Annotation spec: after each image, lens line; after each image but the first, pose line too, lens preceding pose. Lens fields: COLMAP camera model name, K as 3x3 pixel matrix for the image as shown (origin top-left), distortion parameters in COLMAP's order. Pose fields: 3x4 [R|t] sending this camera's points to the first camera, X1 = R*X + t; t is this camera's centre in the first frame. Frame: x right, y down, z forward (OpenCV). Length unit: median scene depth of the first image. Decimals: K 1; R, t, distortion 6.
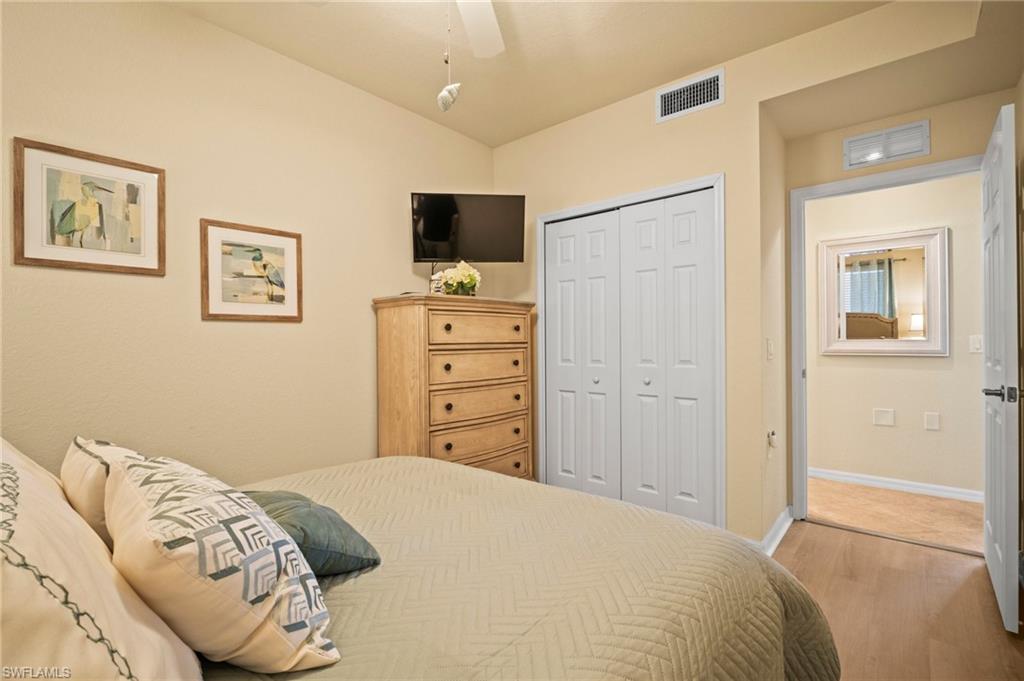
lens RADIAL K [[471.5, 0, 508.6], [0, 471.5, 337.8], [0, 0, 1]] dist [0.000188, -0.007574]
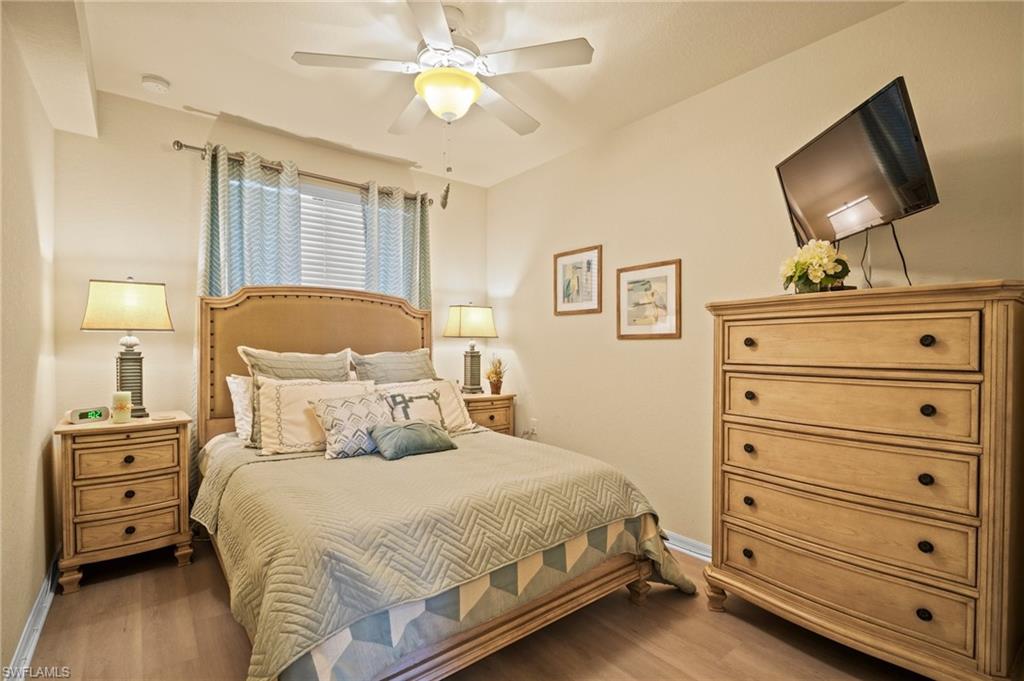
lens RADIAL K [[471.5, 0, 508.6], [0, 471.5, 337.8], [0, 0, 1]] dist [0.000188, -0.007574]
pose [[-0.185350, -0.008086, -0.982639, 0.767976], [0.003983, 0.999952, -0.008980, -0.027716], [0.982664, -0.005579, -0.185309, 0.858714]]
